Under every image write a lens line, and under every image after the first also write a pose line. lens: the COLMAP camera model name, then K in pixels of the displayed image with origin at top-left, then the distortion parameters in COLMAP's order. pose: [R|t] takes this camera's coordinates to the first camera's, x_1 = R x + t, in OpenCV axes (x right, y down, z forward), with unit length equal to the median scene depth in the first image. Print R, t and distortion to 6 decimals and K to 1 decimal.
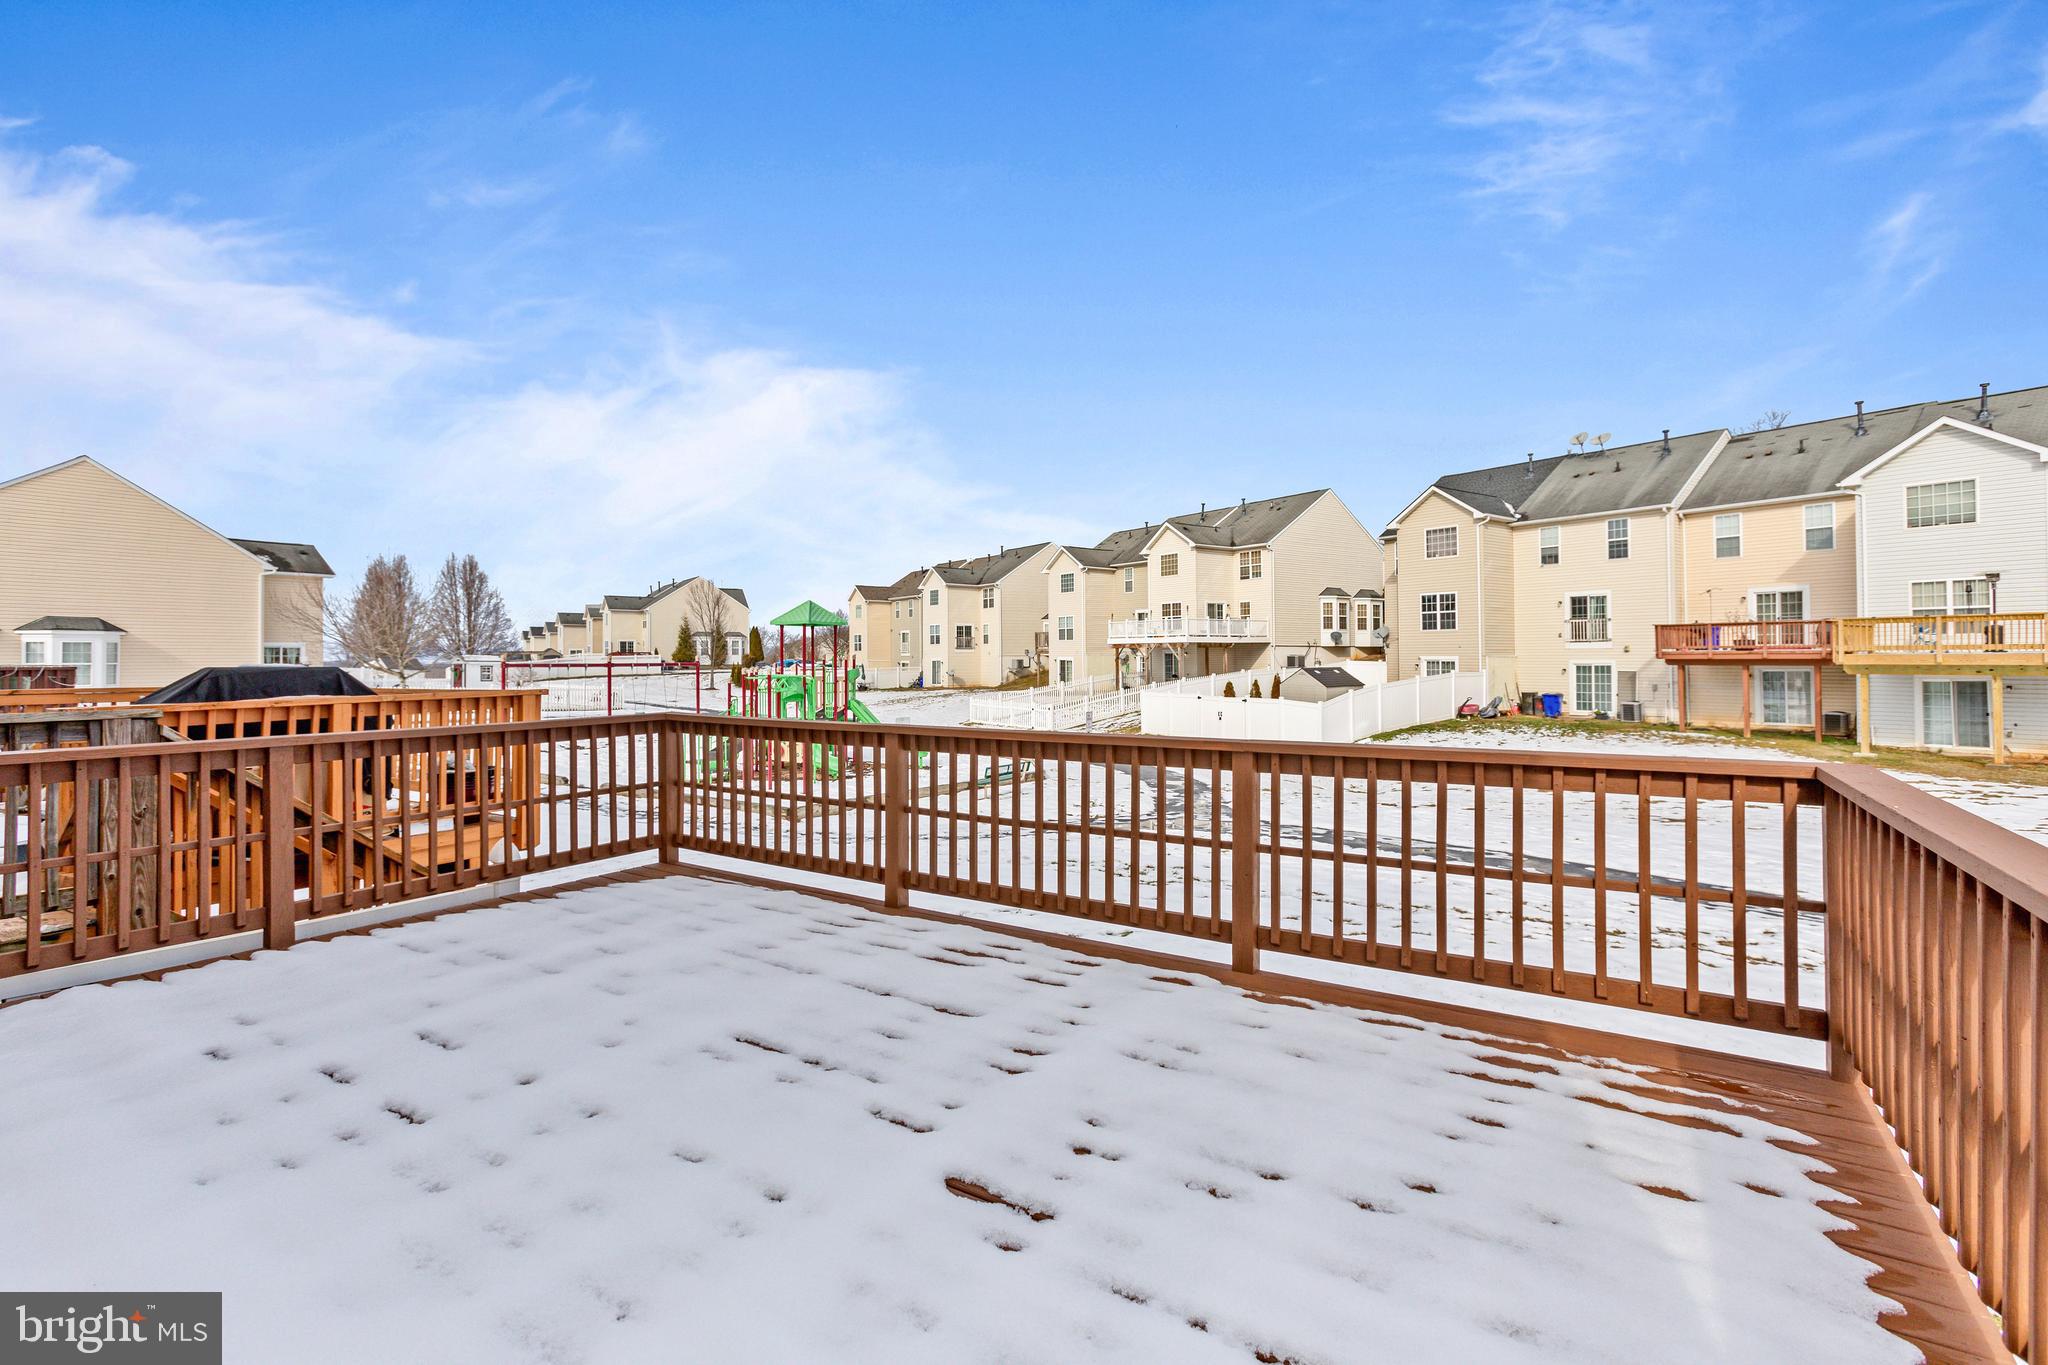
lens RADIAL K [[949.3, 0, 1025.2], [0, 949.3, 650.8], [0, 0, 1]] dist [0.019208, 0.000076]
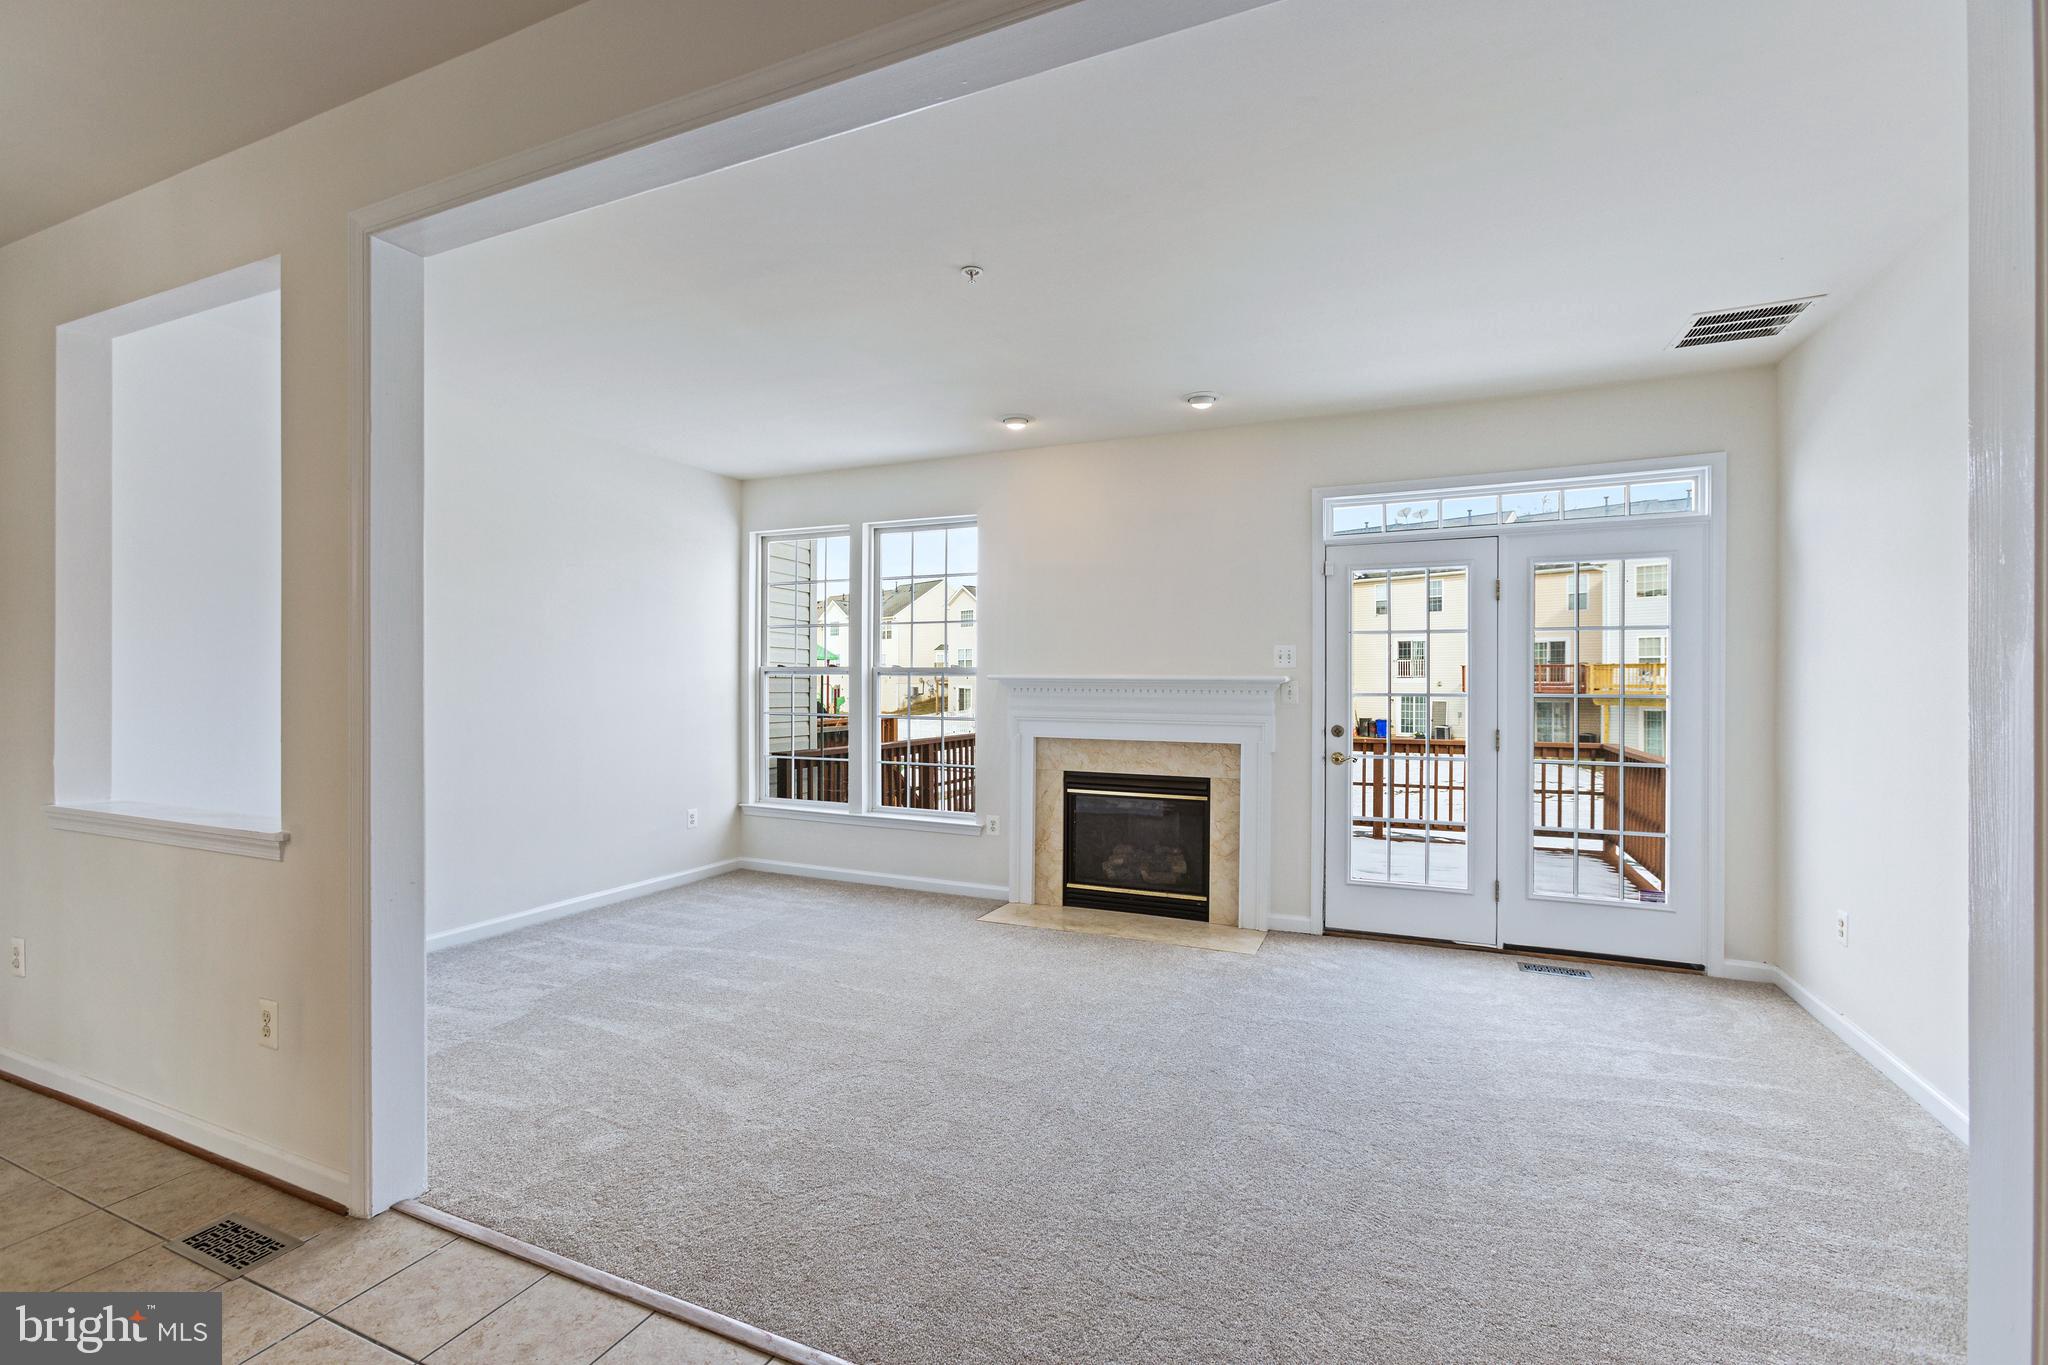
lens RADIAL K [[898.4, 0, 1020.6], [0, 898.4, 687.1], [0, 0, 1]] dist [-0.001713, 0.011506]
pose [[0.989935, 0.007248, 0.141340, -0.085182], [-0.008677, 0.999917, 0.009496, -0.003927], [-0.141259, -0.010627, 0.989916, -0.093918]]
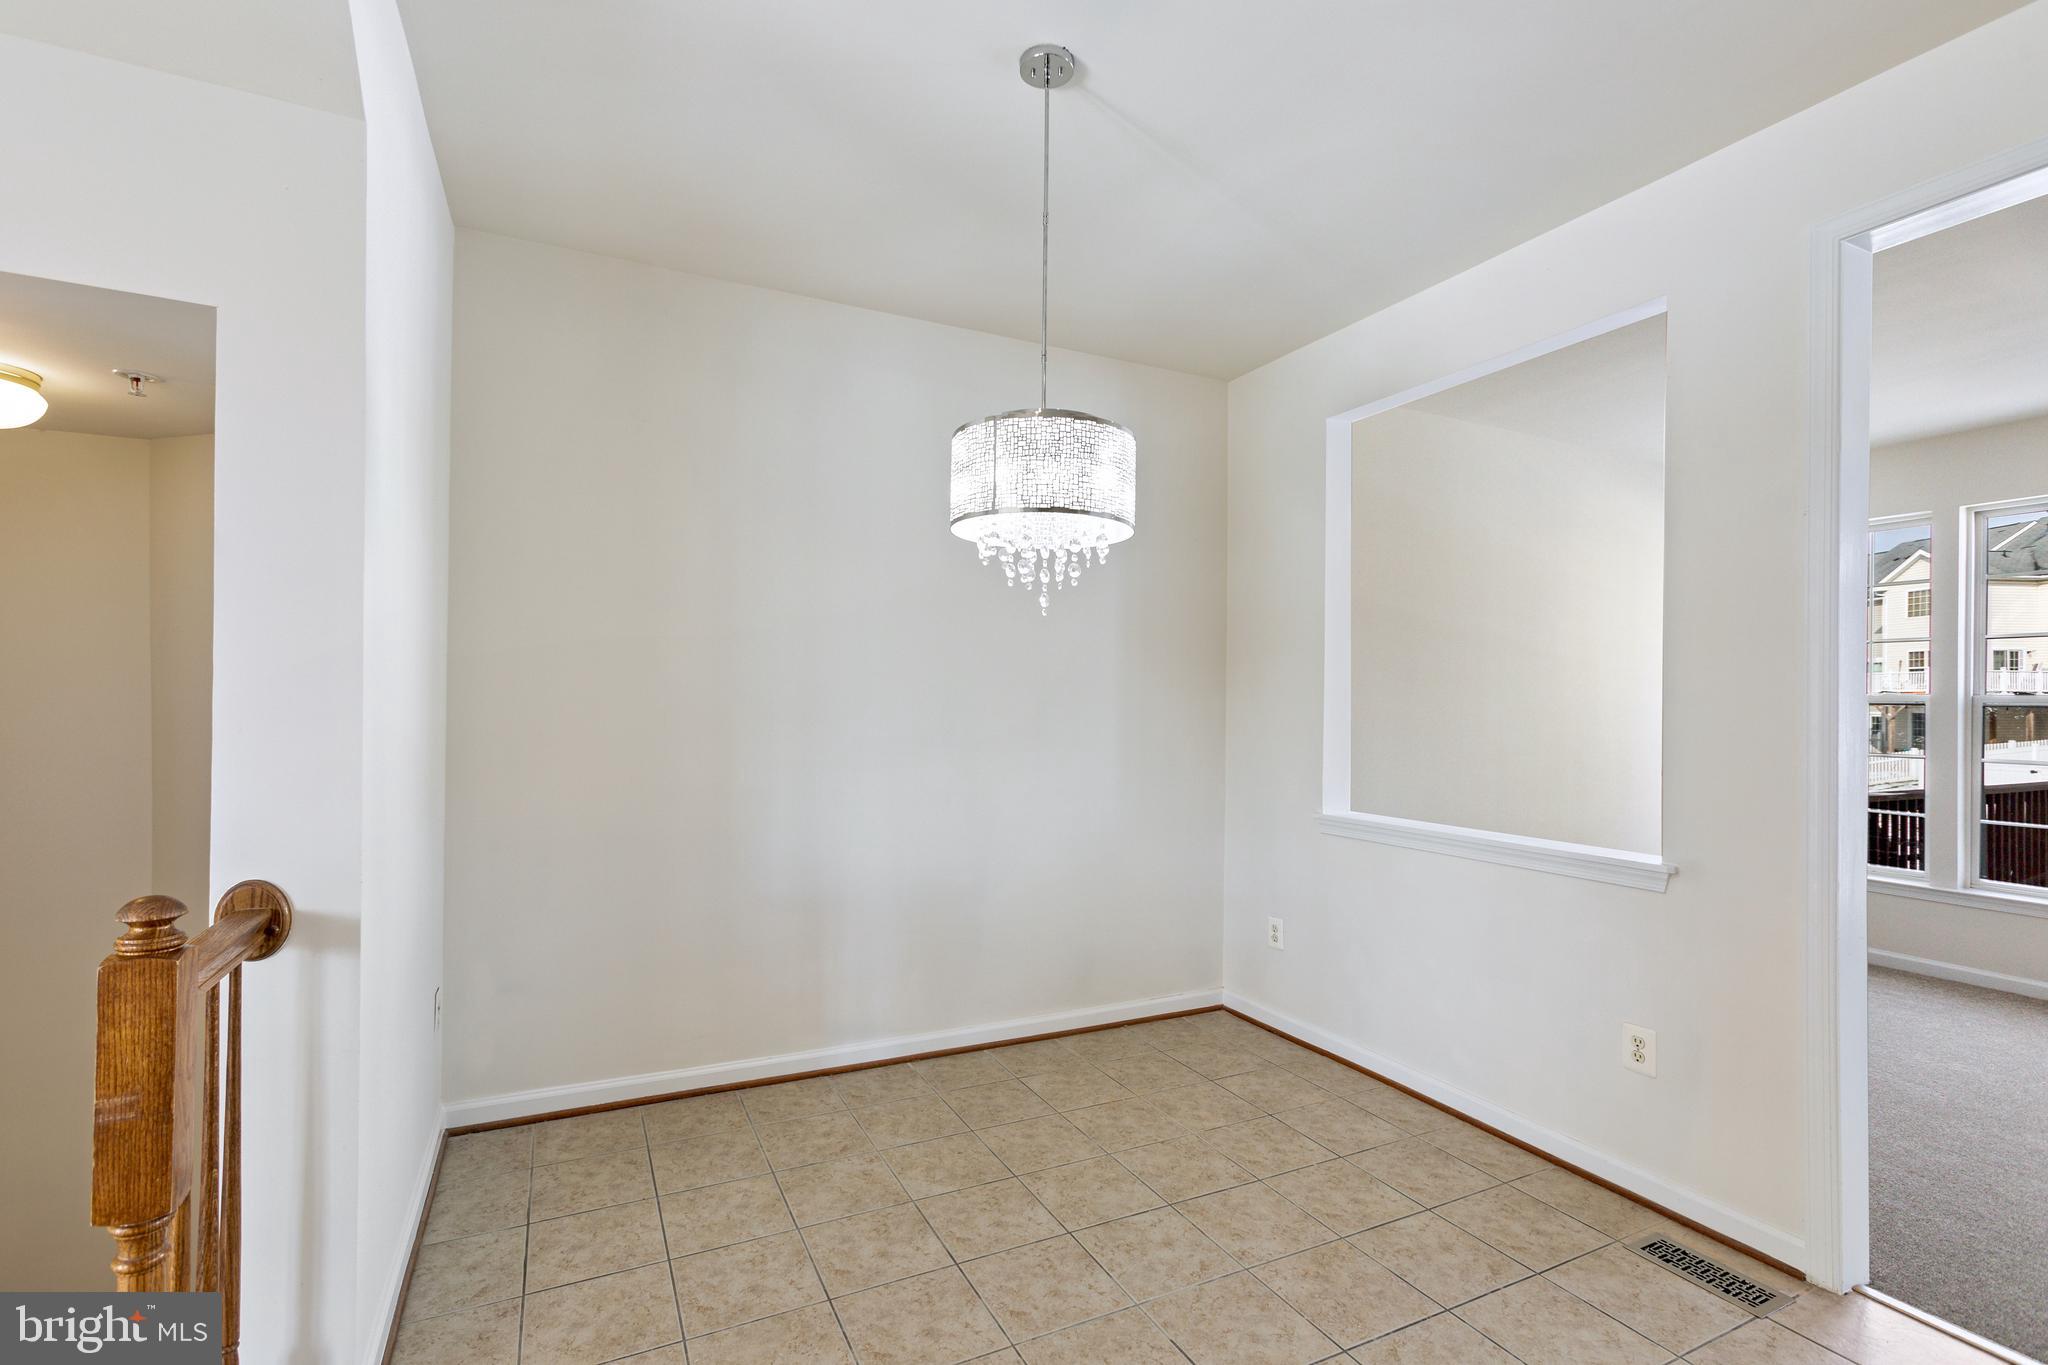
lens RADIAL K [[931.9, 0, 1023.5], [0, 931.9, 713.6], [0, 0, 1]] dist [-0.018187, 0.015317]
pose [[0.848938, 0.017474, -0.528204, -0.125320], [-0.009707, 0.999800, 0.017474, -0.004049], [0.528404, -0.009707, 0.848938, -0.102273]]
